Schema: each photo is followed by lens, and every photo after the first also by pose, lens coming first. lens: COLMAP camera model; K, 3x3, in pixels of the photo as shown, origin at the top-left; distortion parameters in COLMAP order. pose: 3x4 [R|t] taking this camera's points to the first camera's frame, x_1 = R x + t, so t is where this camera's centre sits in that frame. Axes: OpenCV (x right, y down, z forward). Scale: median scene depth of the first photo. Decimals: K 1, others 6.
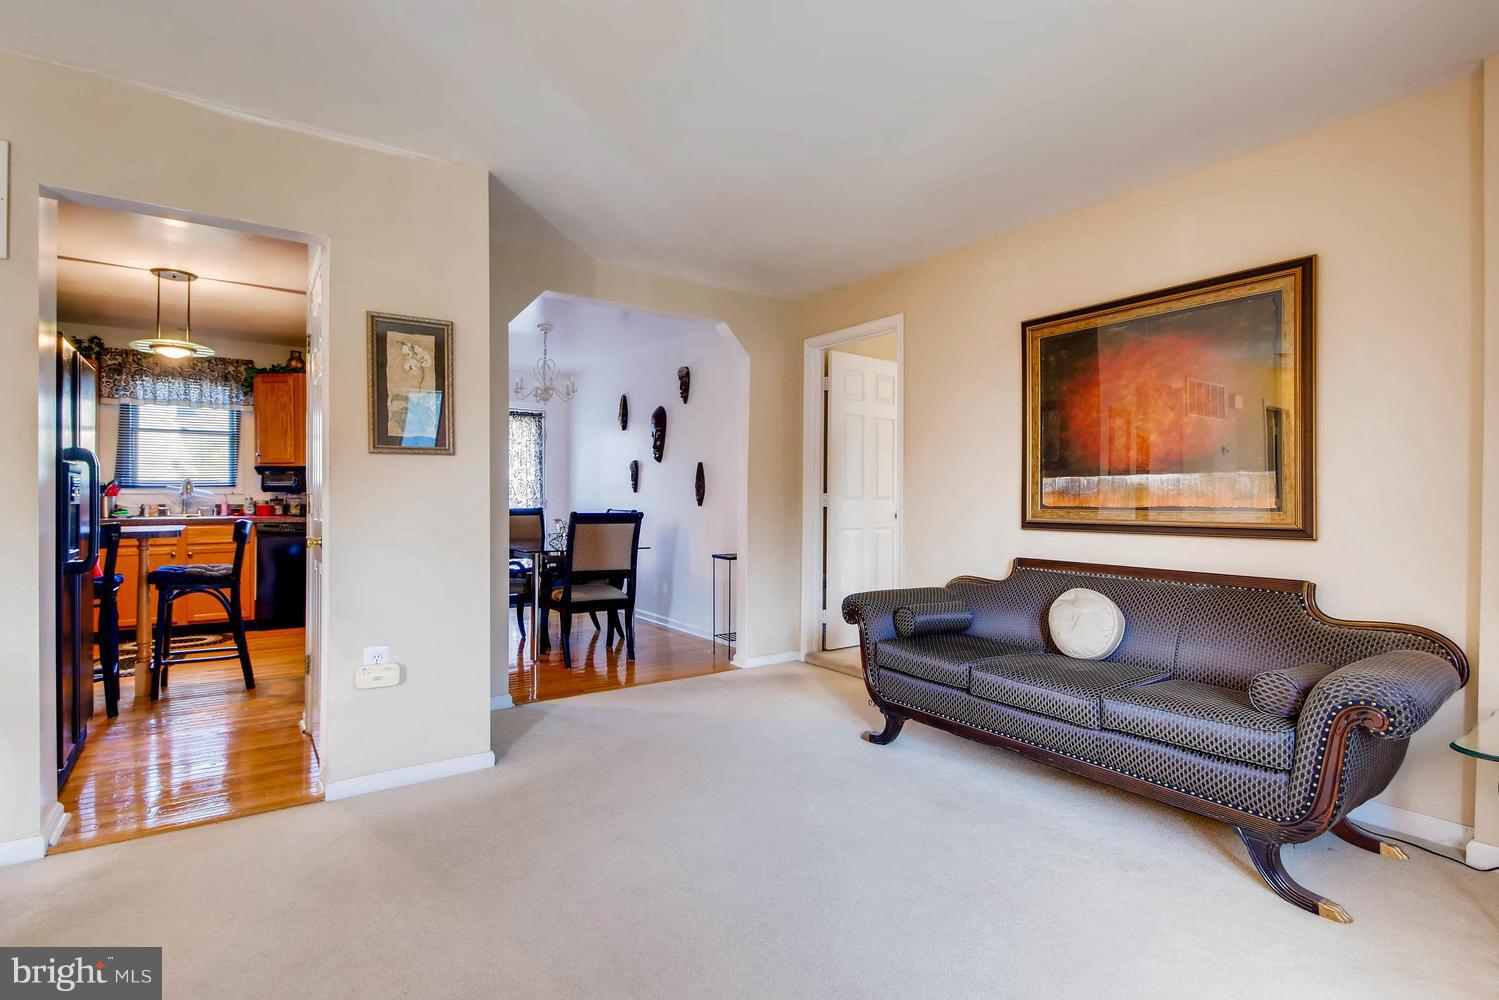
lens RADIAL K [[701.4, 0, 749.0], [0, 701.4, 508.0], [0, 0, 1]] dist [0.001015, -0.000015]
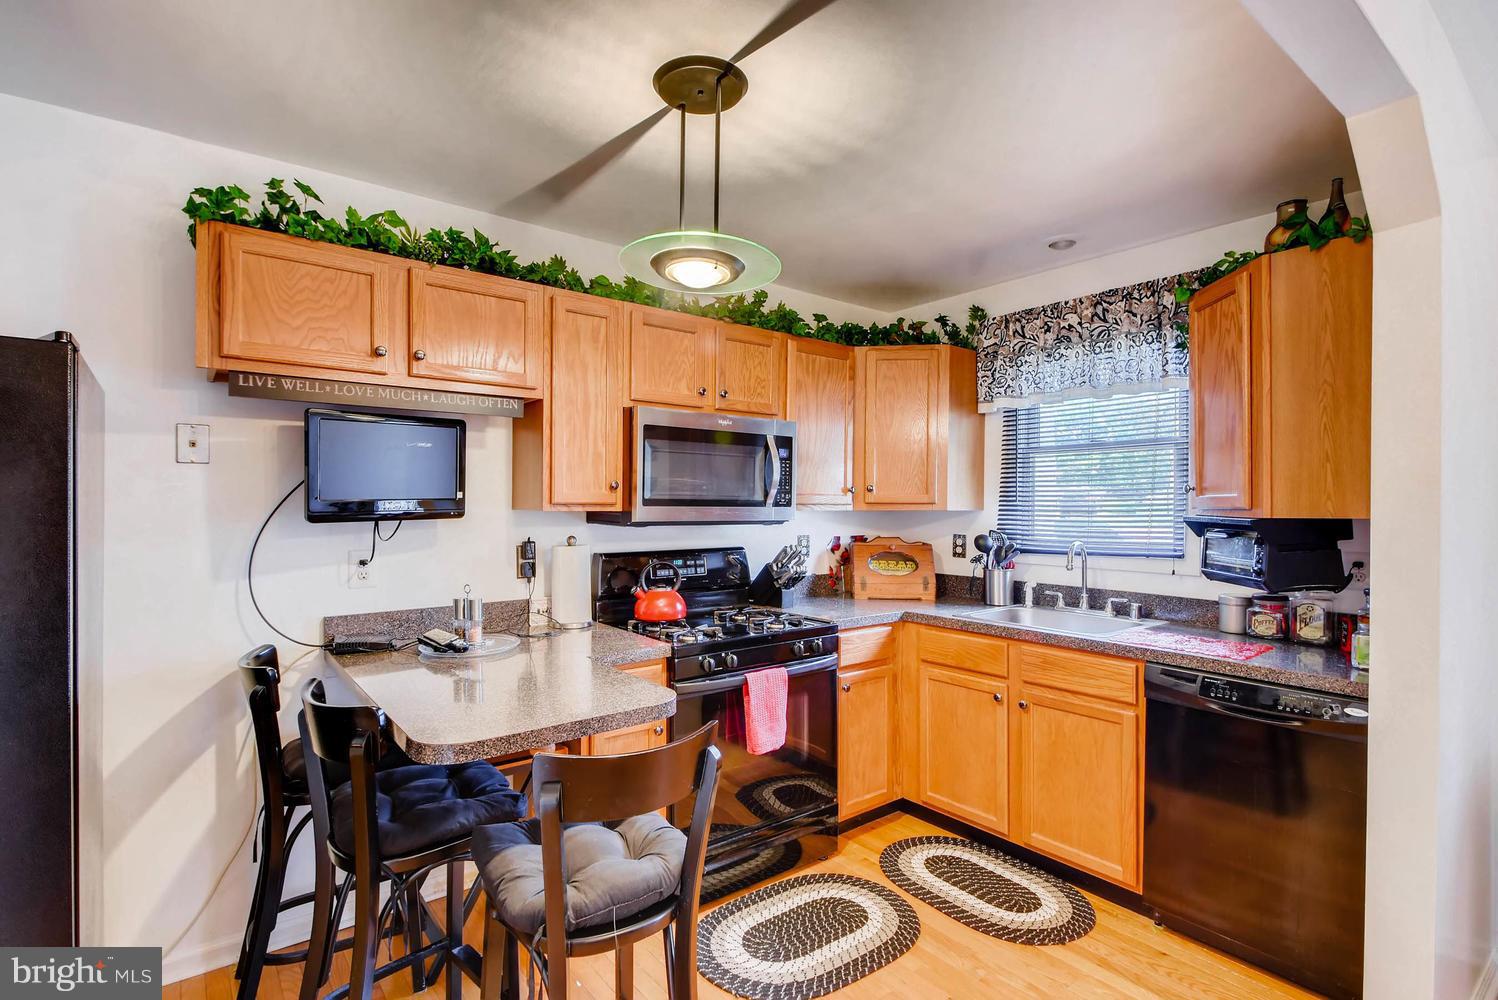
lens RADIAL K [[700.9, 0, 748.5], [0, 700.9, 507.9], [0, 0, 1]] dist [0.001015, -0.000015]
pose [[0.023846, 0.005393, -0.999701, -0.378190], [-0.023098, 0.999721, 0.004842, -0.077936], [0.999449, 0.022976, 0.023964, 0.938207]]
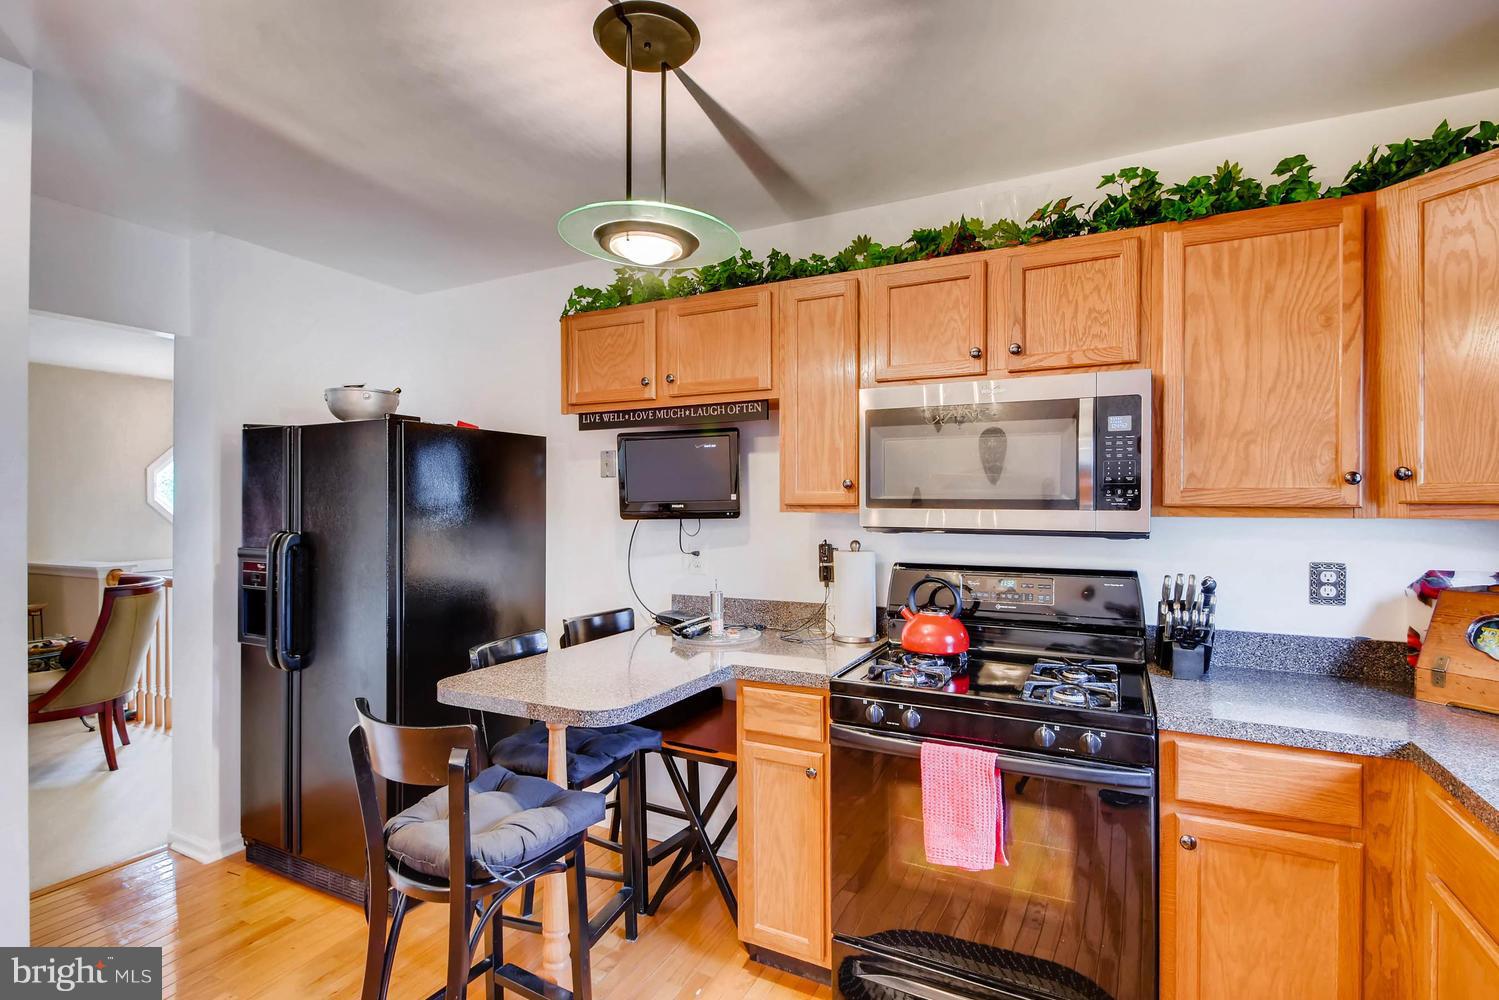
lens RADIAL K [[719.9, 0, 728.7], [0, 719.9, 500.8], [0, 0, 1]] dist [0.000621, -0.000182]
pose [[-0.893914, -0.001827, -0.448234, -0.687301], [-0.010080, 0.999821, 0.016027, -0.087672], [0.448124, 0.018845, -0.893773, 1.310257]]
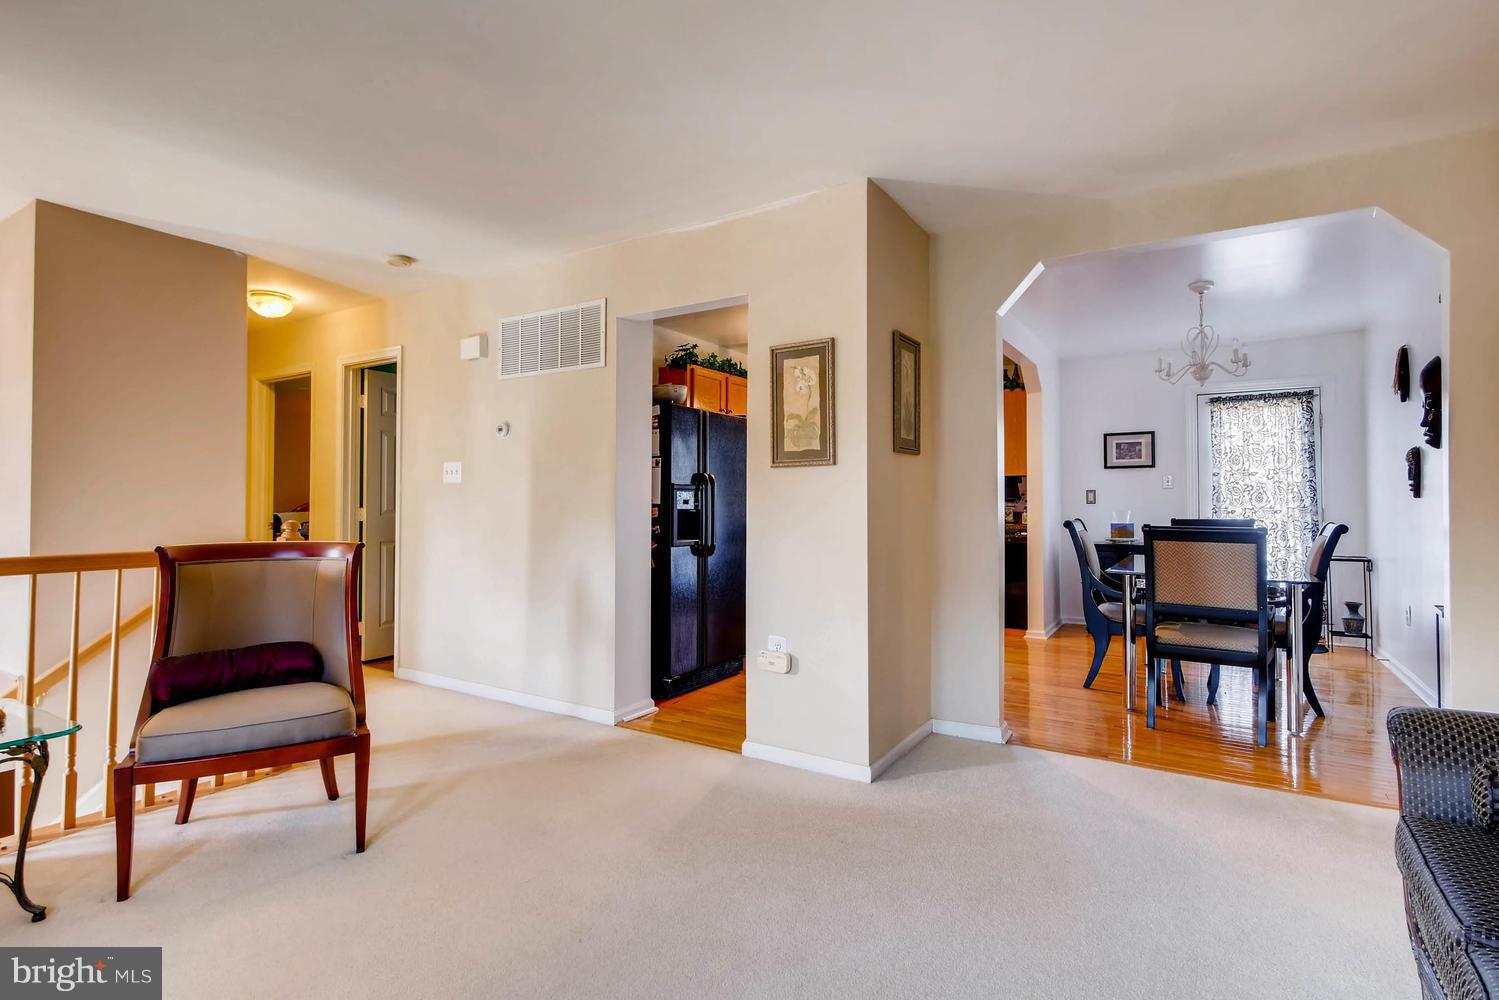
lens RADIAL K [[734.0, 0, 745.8], [0, 734.0, 493.8], [0, 0, 1]] dist [0.001119, -0.000096]
pose [[0.381478, -0.012531, -0.924293, 0.317246], [-0.015133, 0.999689, -0.019799, -0.005327], [0.924254, 0.021540, 0.381170, 0.277370]]
